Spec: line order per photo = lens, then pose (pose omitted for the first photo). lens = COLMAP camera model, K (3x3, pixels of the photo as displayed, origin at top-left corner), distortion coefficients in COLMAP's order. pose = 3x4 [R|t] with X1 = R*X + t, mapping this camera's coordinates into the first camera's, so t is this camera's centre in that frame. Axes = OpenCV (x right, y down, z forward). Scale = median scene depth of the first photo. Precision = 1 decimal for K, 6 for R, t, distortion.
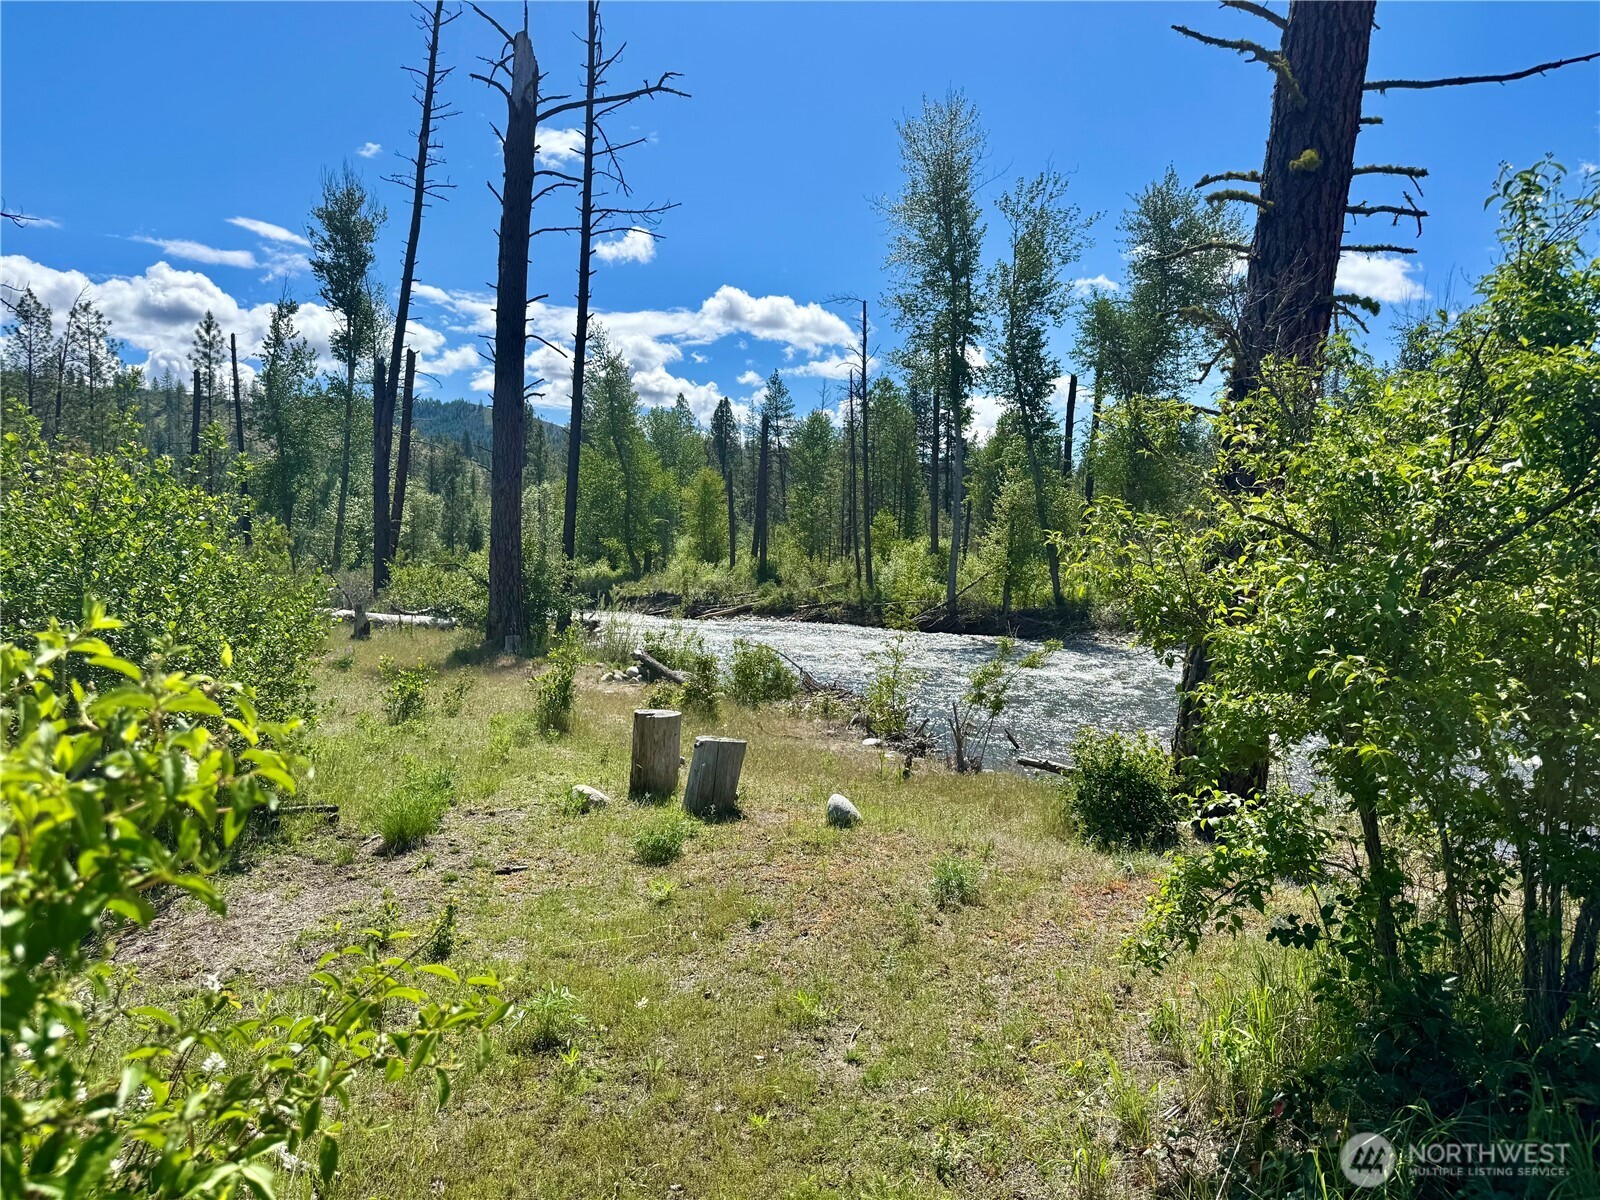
lens RADIAL K [[1112.1, 0, 798.1], [0, 1112.1, 590.3], [0, 0, 1]] dist [0.150126, -0.304290]
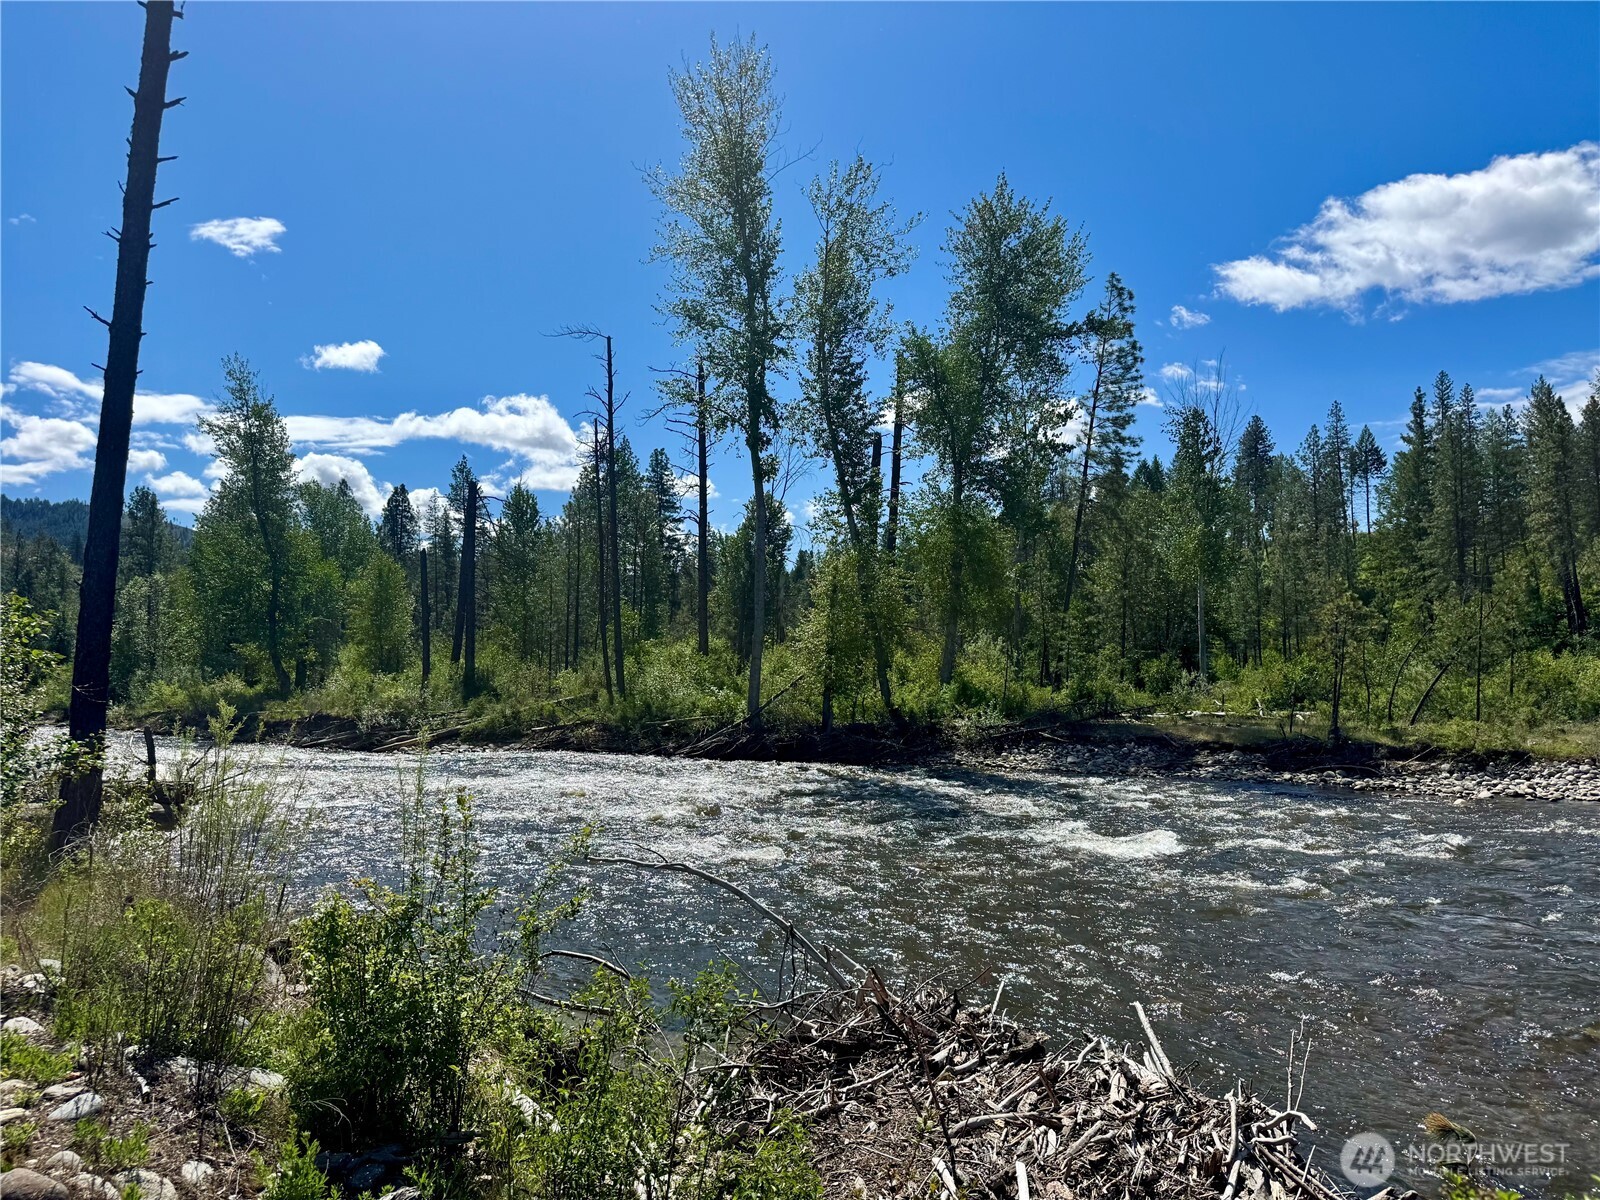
lens RADIAL K [[1115.2, 0, 793.8], [0, 1115.2, 593.8], [0, 0, 1]] dist [0.009131, -0.021821]
pose [[0.959702, 0.004126, 0.280988, -0.042137], [0.023860, 0.995085, -0.096107, 0.000941], [-0.280003, 0.098939, 0.954887, 0.281606]]
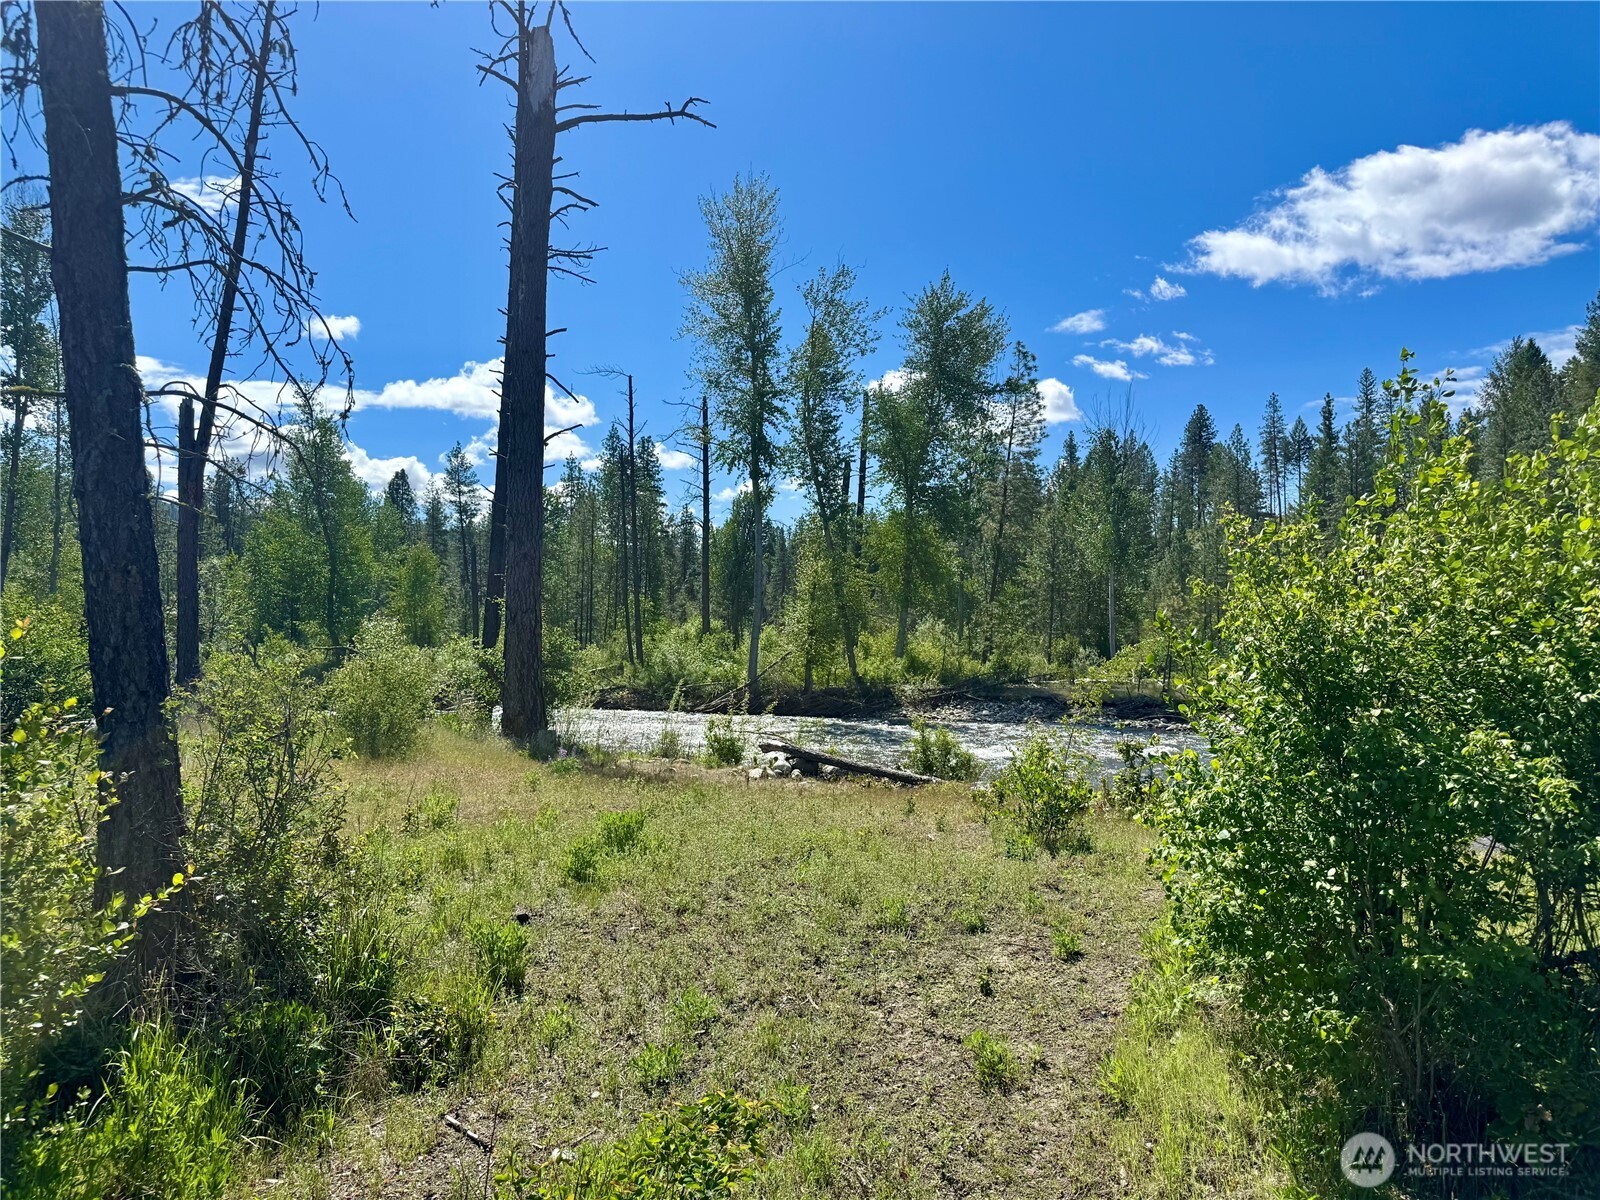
lens RADIAL K [[1105.3, 0, 805.7], [0, 1105.3, 604.7], [0, 0, 1]] dist [0.073243, -0.106042]
pose [[0.946908, -0.001204, 0.321503, -0.129528], [0.021386, 0.998014, -0.059249, 0.000581], [-0.320793, 0.062979, 0.945053, 0.062716]]
